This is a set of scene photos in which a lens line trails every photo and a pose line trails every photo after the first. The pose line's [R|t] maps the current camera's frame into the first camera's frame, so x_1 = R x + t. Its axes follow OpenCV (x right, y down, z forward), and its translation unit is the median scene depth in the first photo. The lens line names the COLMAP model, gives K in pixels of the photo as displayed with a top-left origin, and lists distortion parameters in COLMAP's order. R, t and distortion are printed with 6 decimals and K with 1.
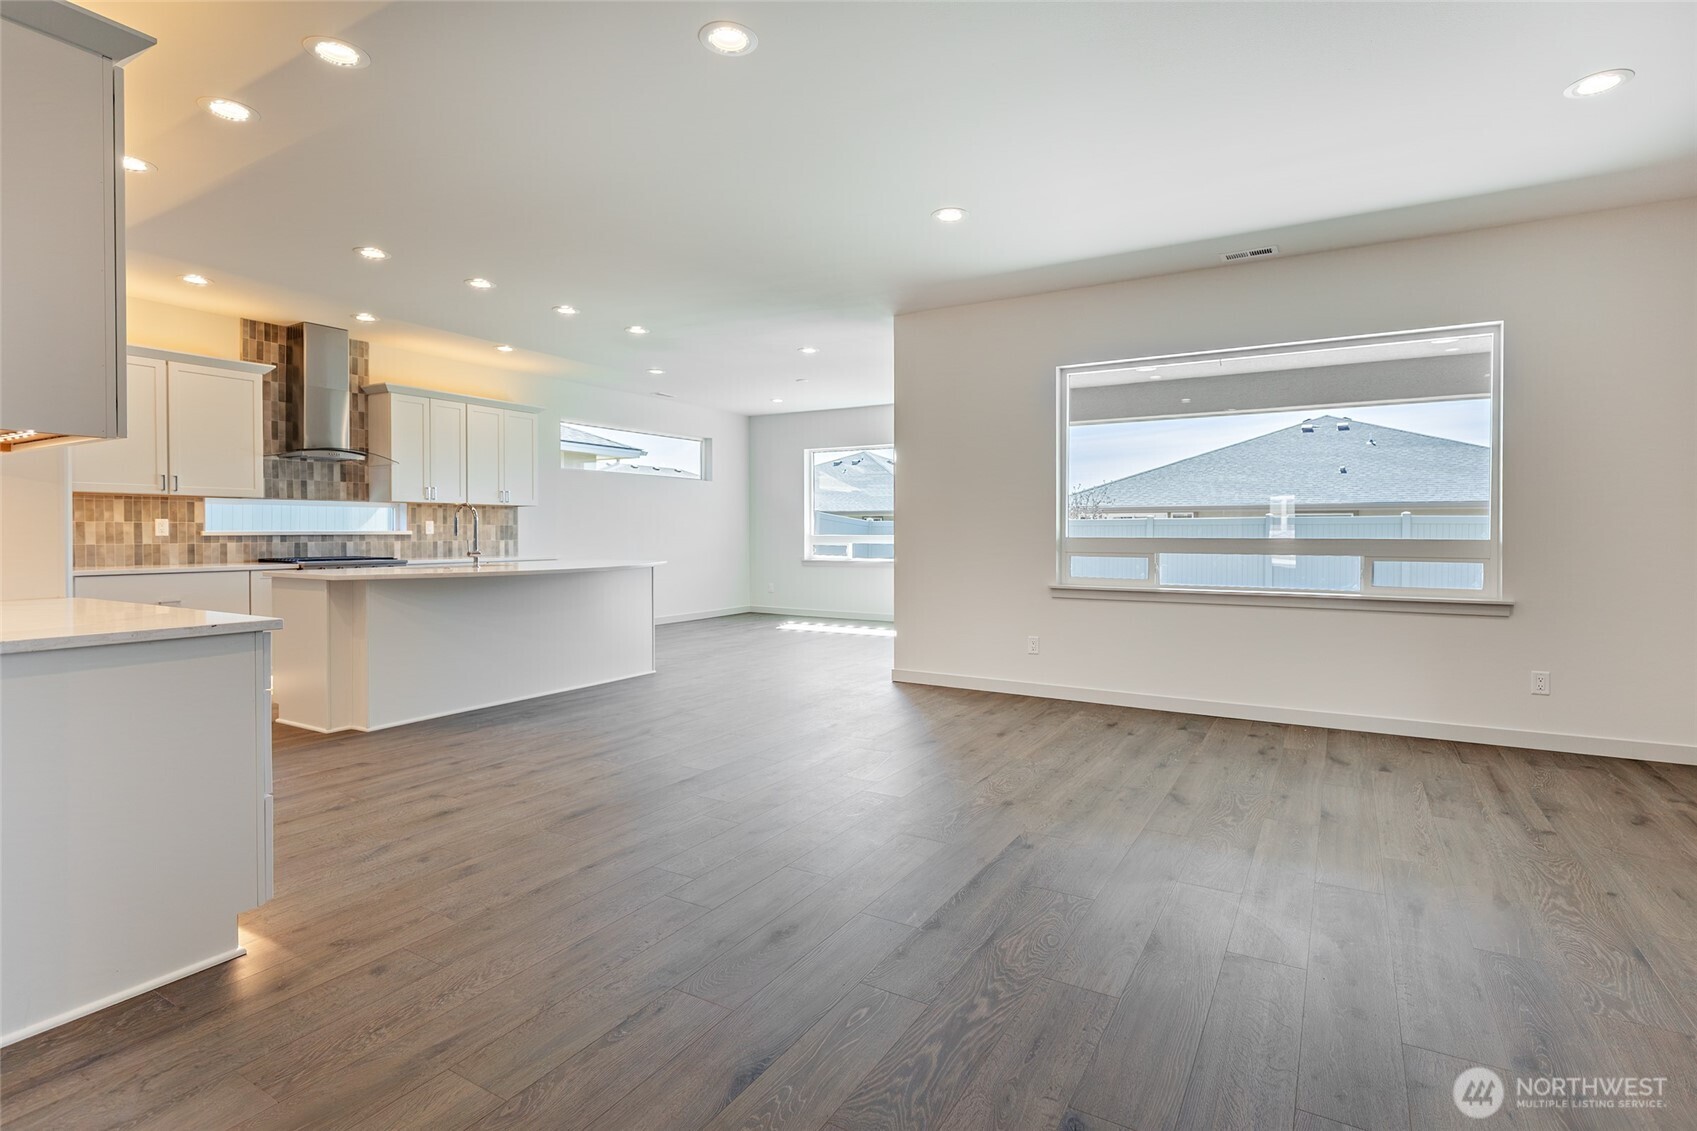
lens RADIAL K [[836.3, 0, 884.1], [0, 836.3, 538.7], [0, 0, 1]] dist [-0.000343, -0.000393]
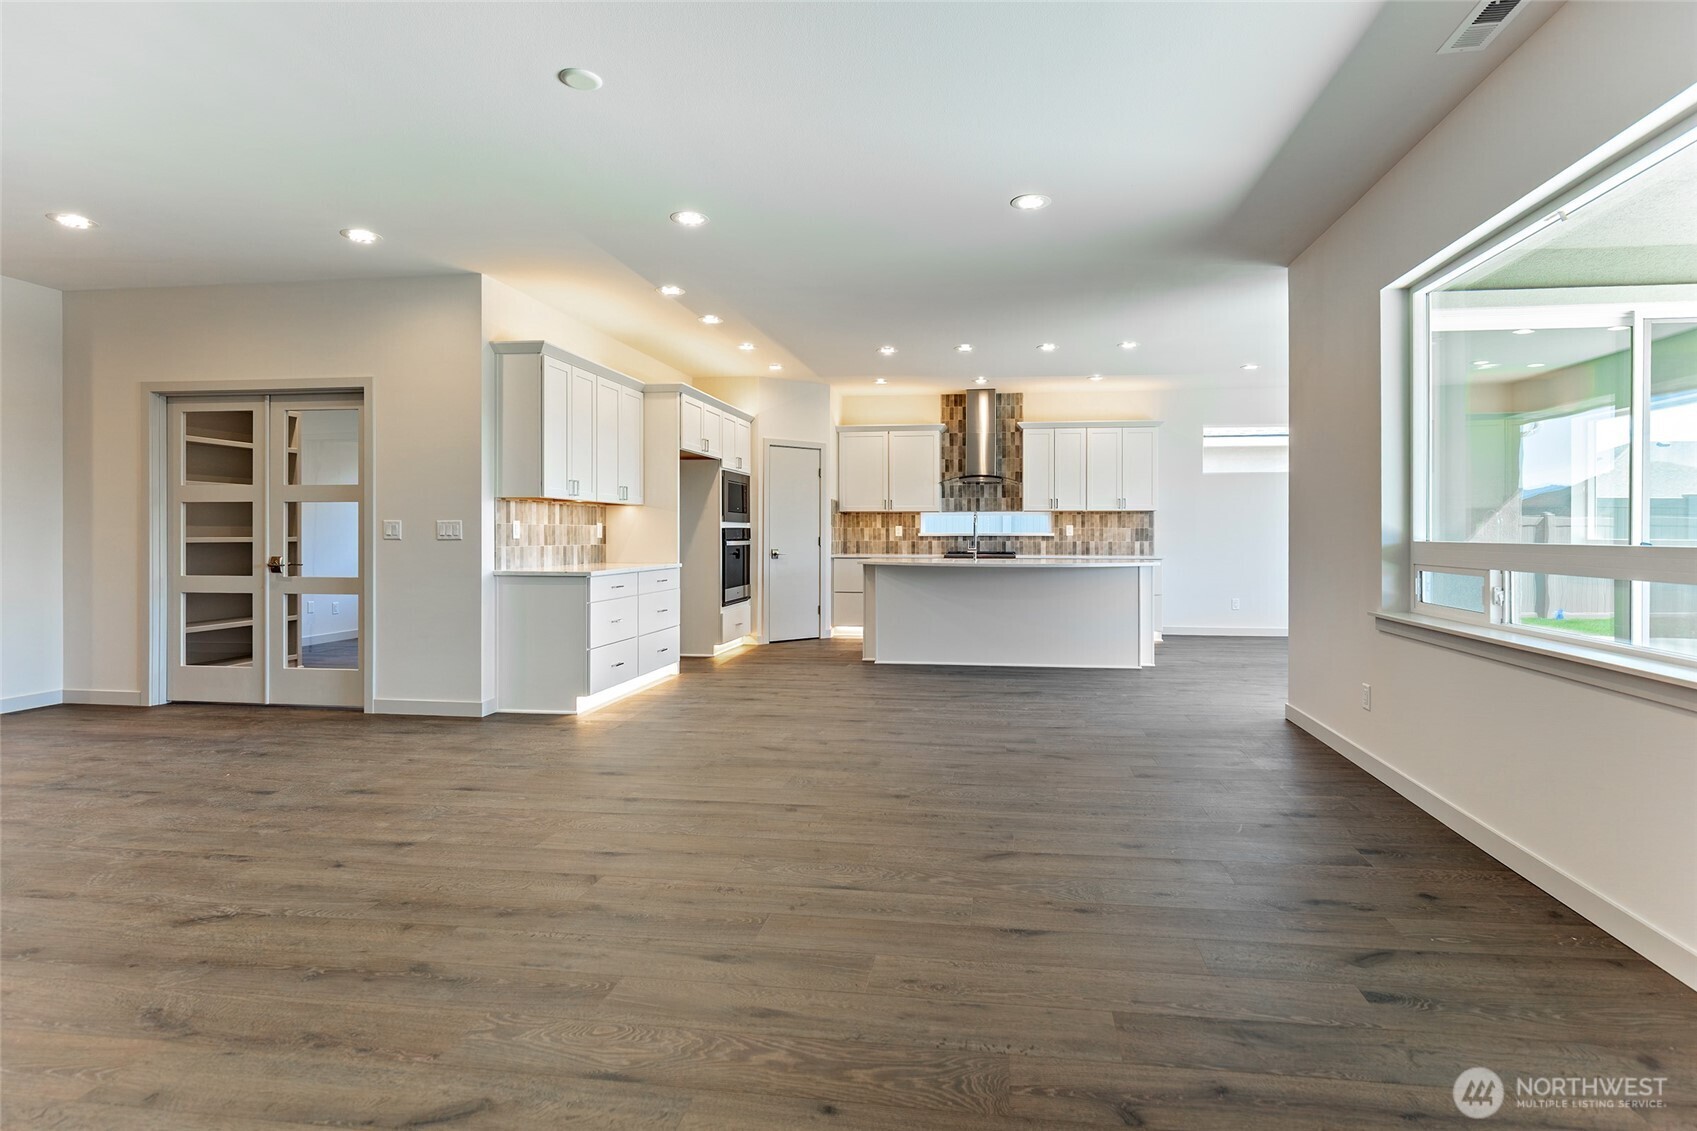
lens RADIAL K [[836.3, 0, 884.1], [0, 836.3, 538.7], [0, 0, 1]] dist [-0.000343, -0.000393]
pose [[0.364746, 0.005272, -0.931092, 0.585216], [-0.008774, 0.999959, 0.002224, -0.001570], [0.931066, 0.007358, 0.364777, 0.322065]]
